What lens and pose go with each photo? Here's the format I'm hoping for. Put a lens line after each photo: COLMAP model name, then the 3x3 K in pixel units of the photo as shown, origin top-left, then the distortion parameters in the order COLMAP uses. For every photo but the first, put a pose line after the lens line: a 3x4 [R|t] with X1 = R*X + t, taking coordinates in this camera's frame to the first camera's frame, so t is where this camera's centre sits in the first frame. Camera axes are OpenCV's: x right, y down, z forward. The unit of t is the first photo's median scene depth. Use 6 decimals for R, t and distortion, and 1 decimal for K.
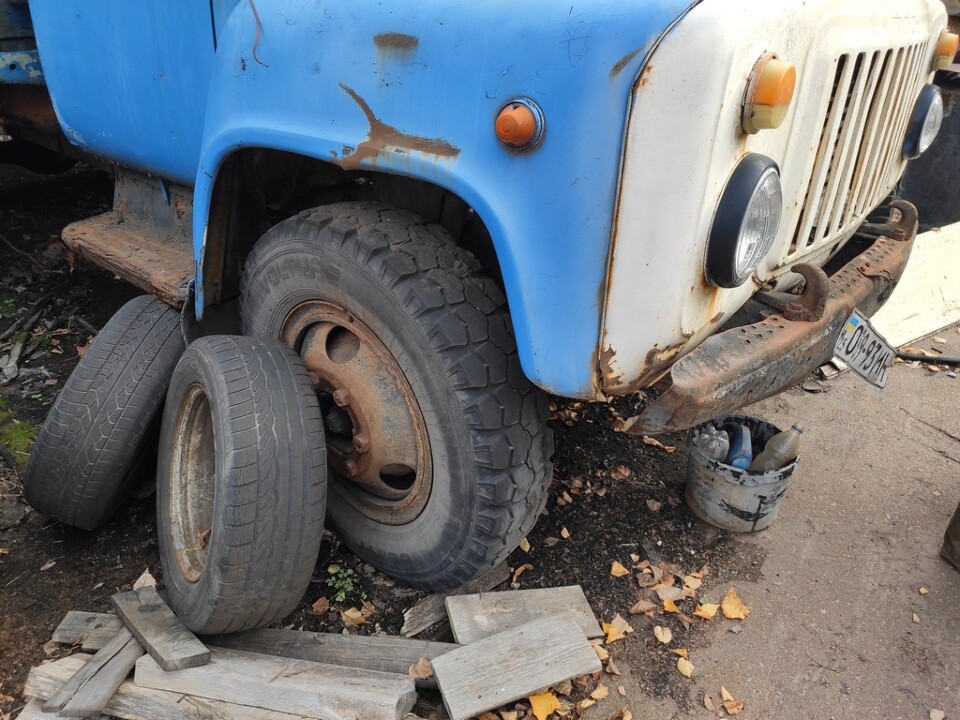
lens RADIAL K [[731.4, 0, 480.0], [0, 731.4, 360.0], [0, 0, 1]] dist [0.118067, -0.204597]
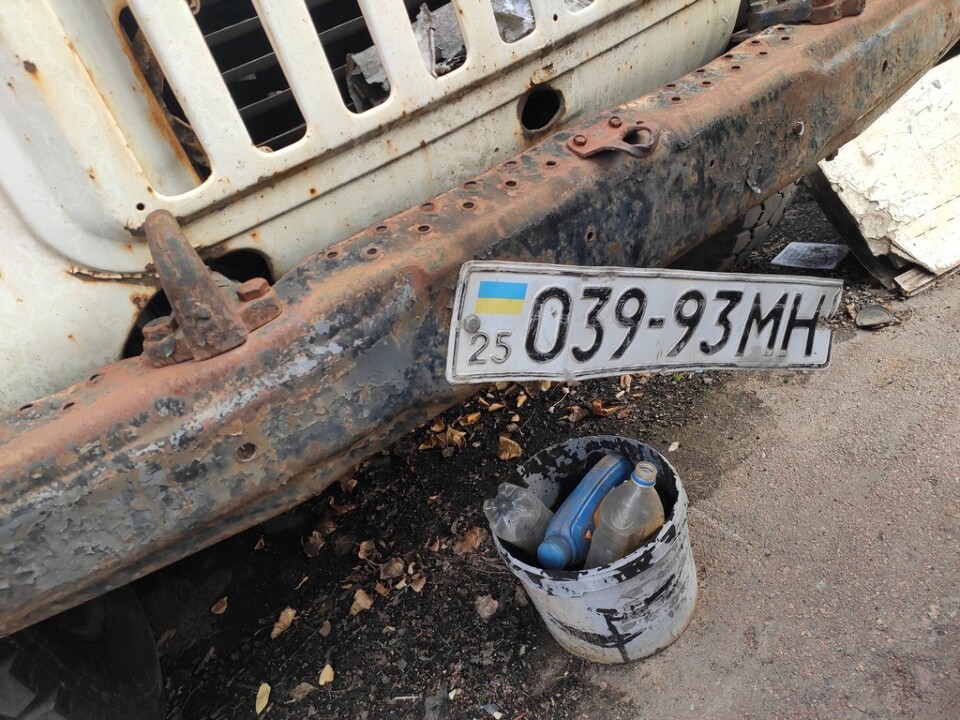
lens RADIAL K [[731.4, 0, 480.0], [0, 731.4, 360.0], [0, 0, 1]] dist [0.118067, -0.204597]
pose [[0.912600, -0.168009, -0.372739, 0.494358], [0.202220, 0.977830, 0.054360, -0.030649], [0.355342, -0.124984, 0.926343, 0.483873]]
